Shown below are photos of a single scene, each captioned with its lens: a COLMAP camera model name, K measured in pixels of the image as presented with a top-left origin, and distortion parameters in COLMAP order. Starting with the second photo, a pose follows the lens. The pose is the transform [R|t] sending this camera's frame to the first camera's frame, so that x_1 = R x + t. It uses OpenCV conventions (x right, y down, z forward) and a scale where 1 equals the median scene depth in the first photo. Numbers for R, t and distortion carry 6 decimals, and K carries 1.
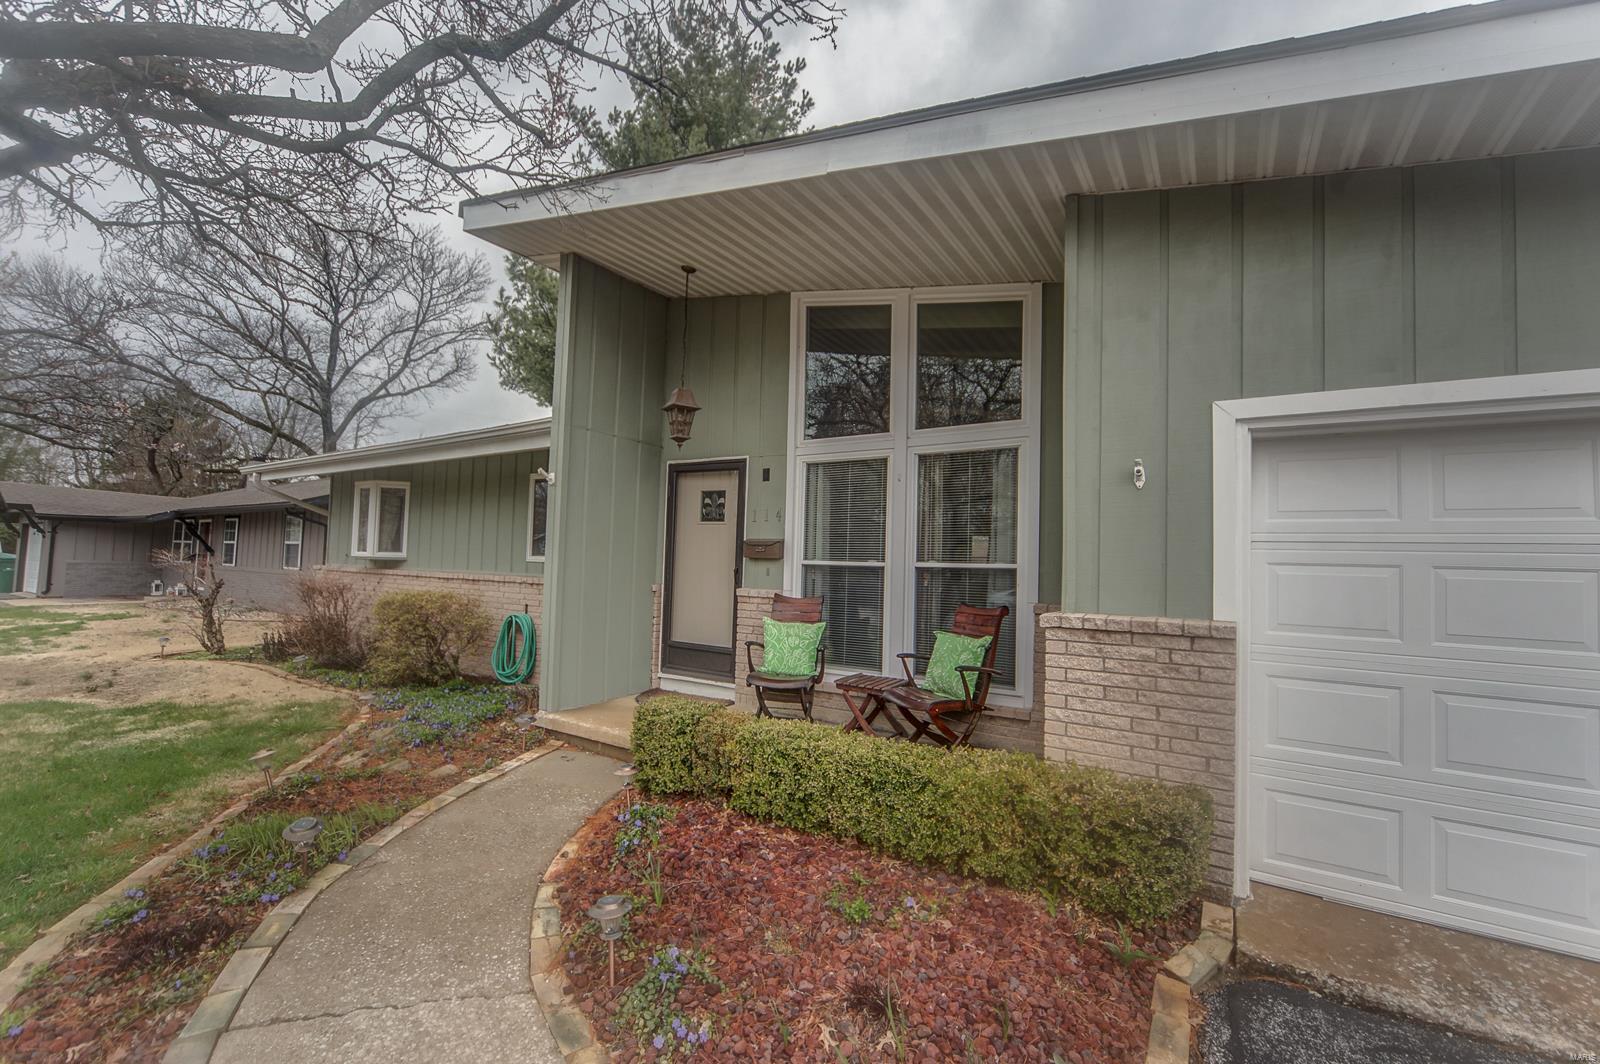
lens RADIAL K [[655.8, 0, 806.0], [0, 655.8, 546.2], [0, 0, 1]] dist [0.021537, -0.000215]
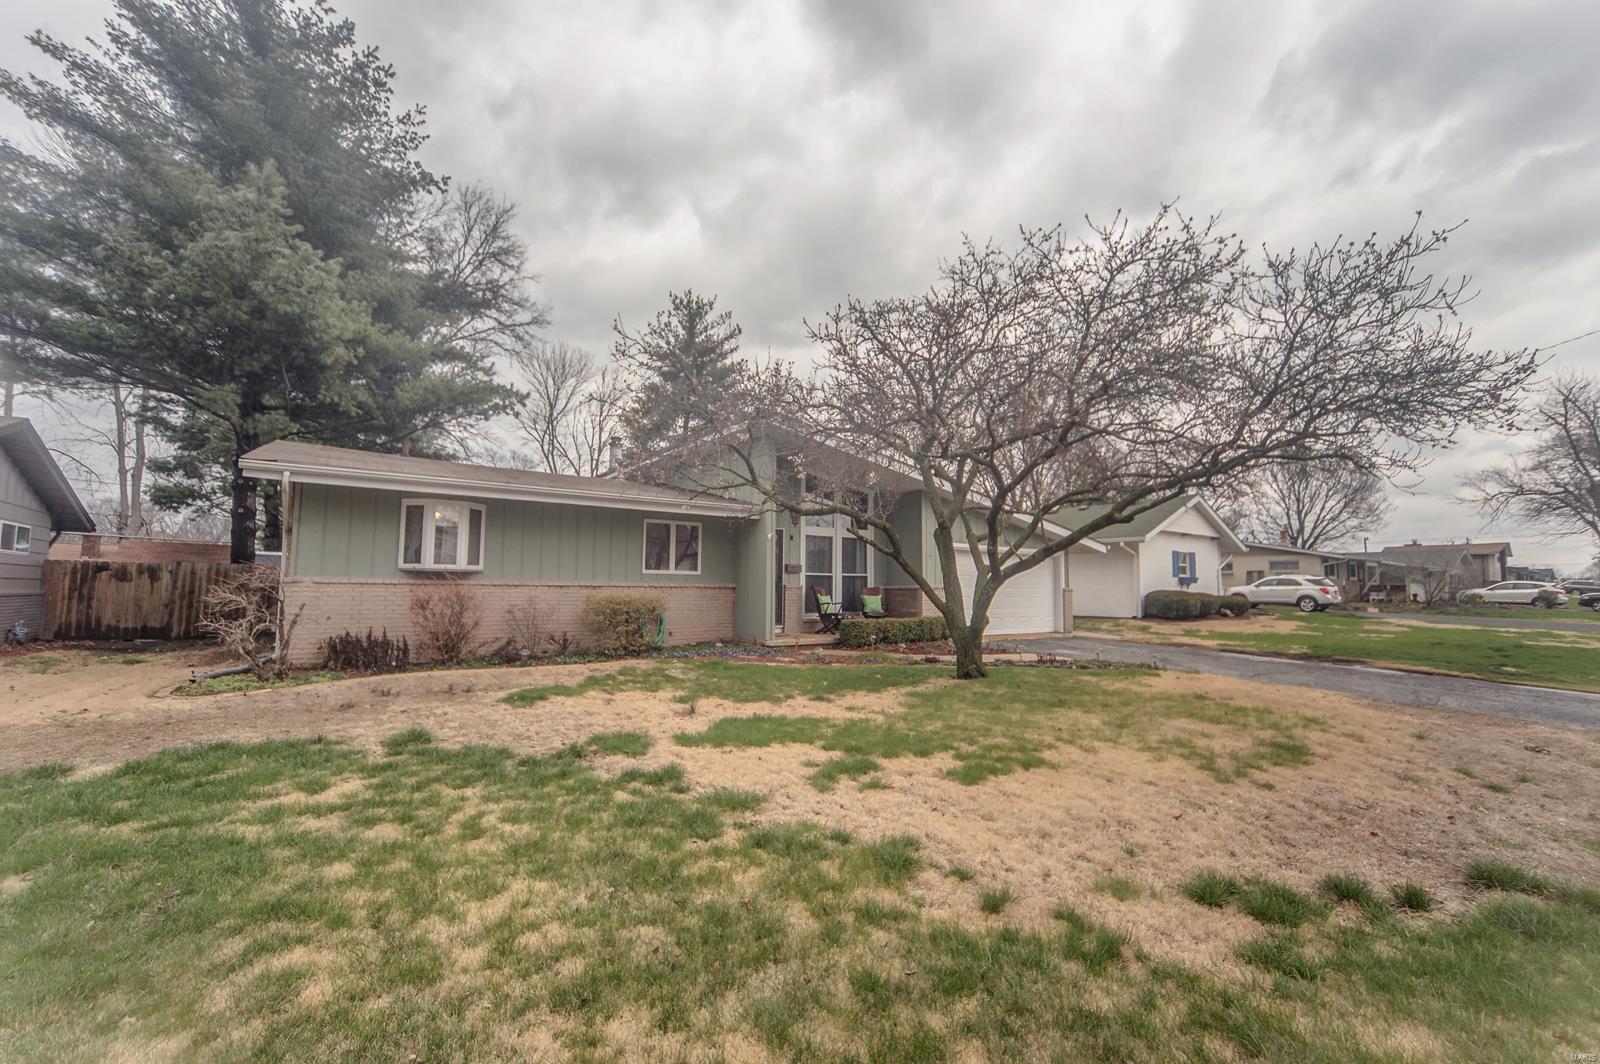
lens RADIAL K [[655.8, 0, 806.0], [0, 655.8, 546.2], [0, 0, 1]] dist [0.021537, -0.000215]
pose [[0.346755, 0.029360, 0.937496, -2.349712], [-0.029840, 0.999349, -0.020260, -0.030753], [-0.937481, -0.020949, 0.347406, 0.079651]]
